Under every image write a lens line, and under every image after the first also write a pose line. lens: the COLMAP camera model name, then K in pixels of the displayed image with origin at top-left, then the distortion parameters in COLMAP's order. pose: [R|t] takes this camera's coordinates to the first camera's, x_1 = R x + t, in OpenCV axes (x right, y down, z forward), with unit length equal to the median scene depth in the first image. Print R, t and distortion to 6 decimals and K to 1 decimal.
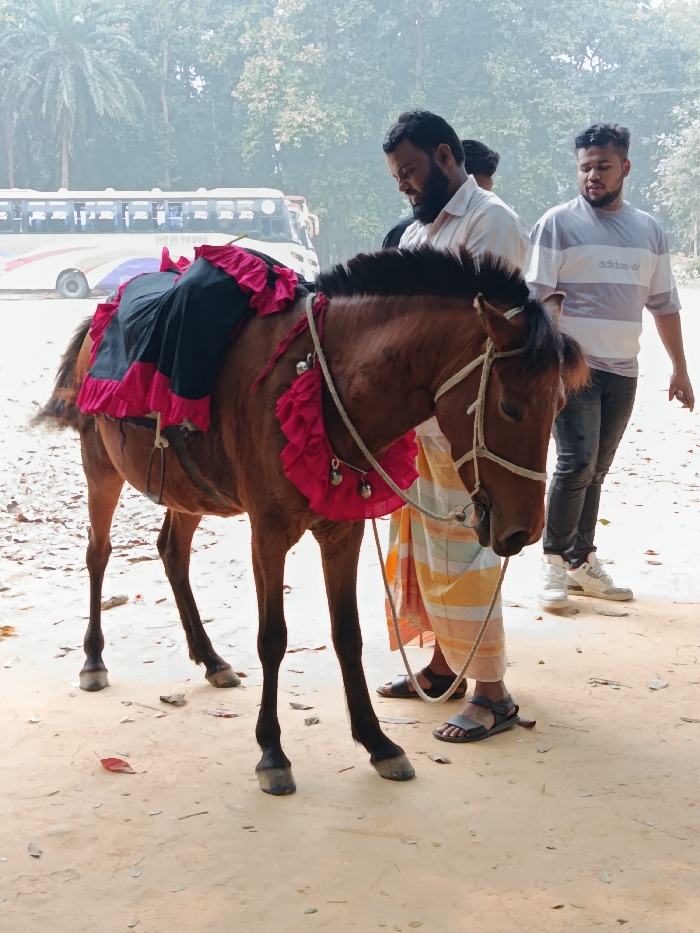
lens RADIAL K [[1305.3, 0, 348.0], [0, 1305.3, 467.4], [0, 0, 1]] dist [0.026723, 0.000000]
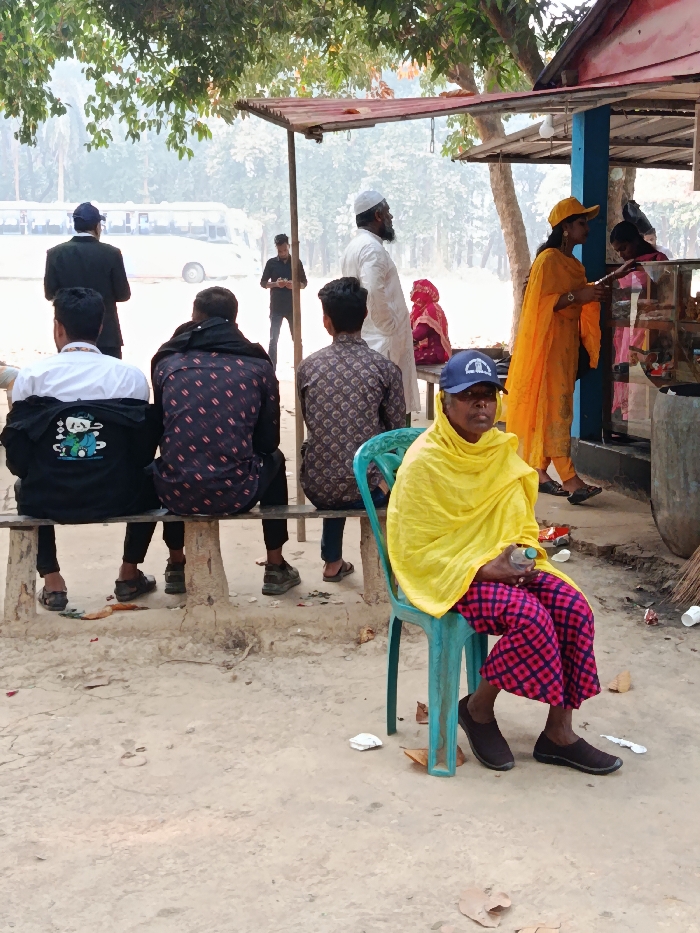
lens RADIAL K [[1305.3, 0, 352.1], [0, 1305.3, 465.4], [0, 0, 1]] dist [0.026723, 0.000000]
pose [[0.999908, 0.011643, 0.006987, 0.049849], [-0.011665, 0.999927, 0.003127, 0.031692], [-0.006950, -0.003208, 0.999971, -0.222904]]
